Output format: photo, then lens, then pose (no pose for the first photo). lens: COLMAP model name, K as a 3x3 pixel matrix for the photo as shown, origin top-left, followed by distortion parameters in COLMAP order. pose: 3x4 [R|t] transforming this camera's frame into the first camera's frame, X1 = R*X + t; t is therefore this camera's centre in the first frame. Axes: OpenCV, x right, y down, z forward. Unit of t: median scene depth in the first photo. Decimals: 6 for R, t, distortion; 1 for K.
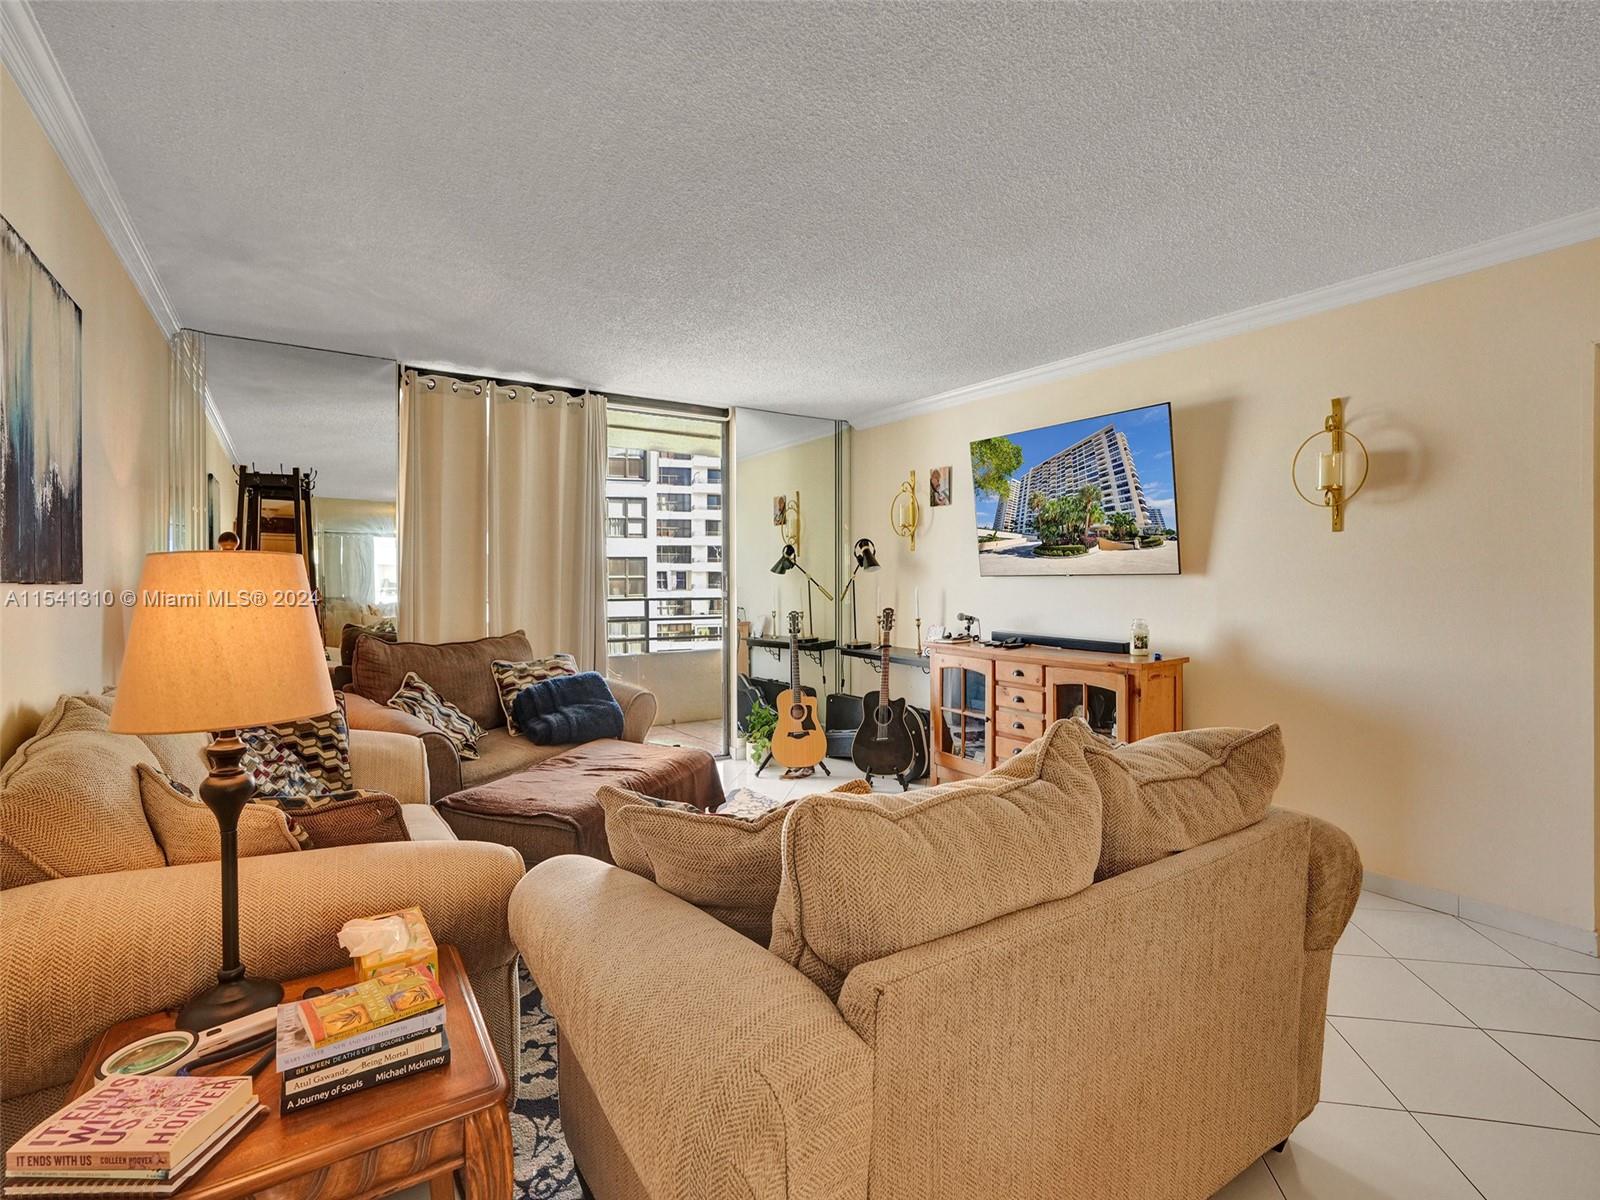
lens RADIAL K [[737.7, 0, 813.5], [0, 737.7, 579.8], [0, 0, 1]] dist [-0.062220, 0.021098]
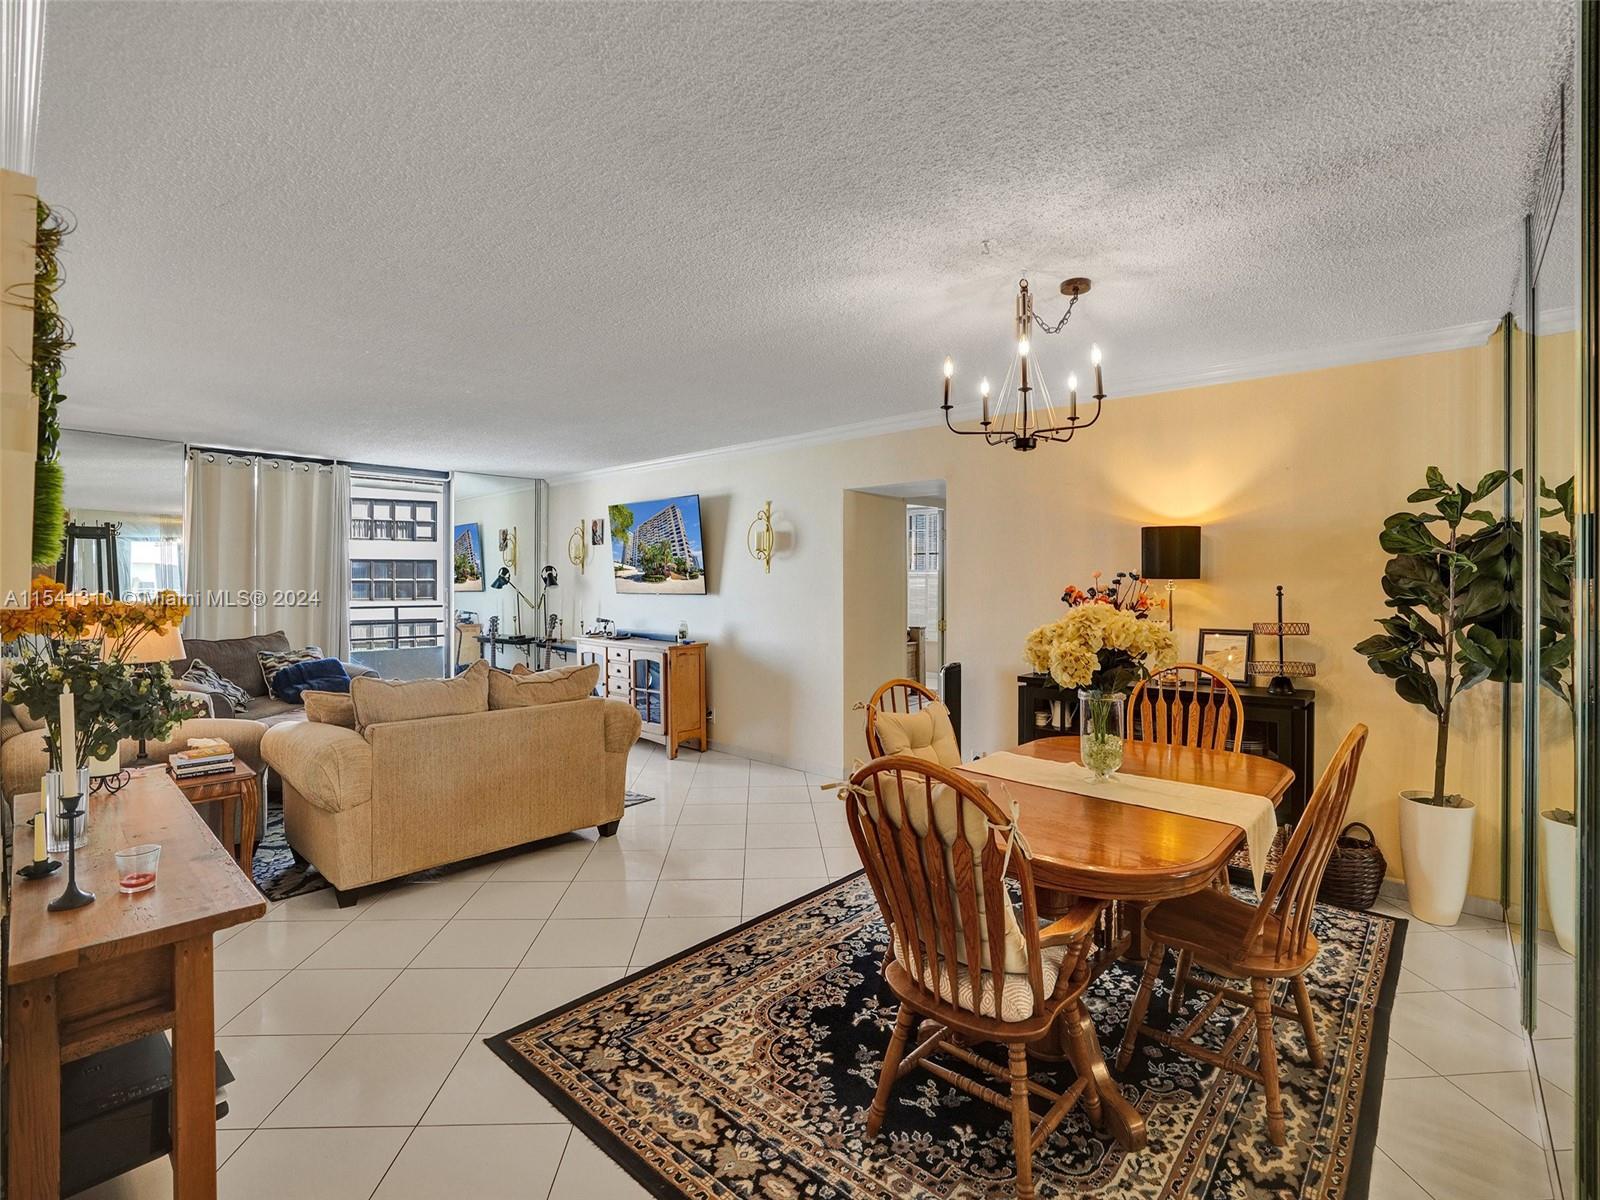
lens RADIAL K [[737.7, 0, 813.5], [0, 737.7, 579.8], [0, 0, 1]] dist [-0.062220, 0.021098]
pose [[0.971762, 0.005801, 0.235892, 0.300979], [-0.005413, 0.999983, -0.002295, -0.035914], [-0.235901, 0.000953, 0.971777, -0.655151]]
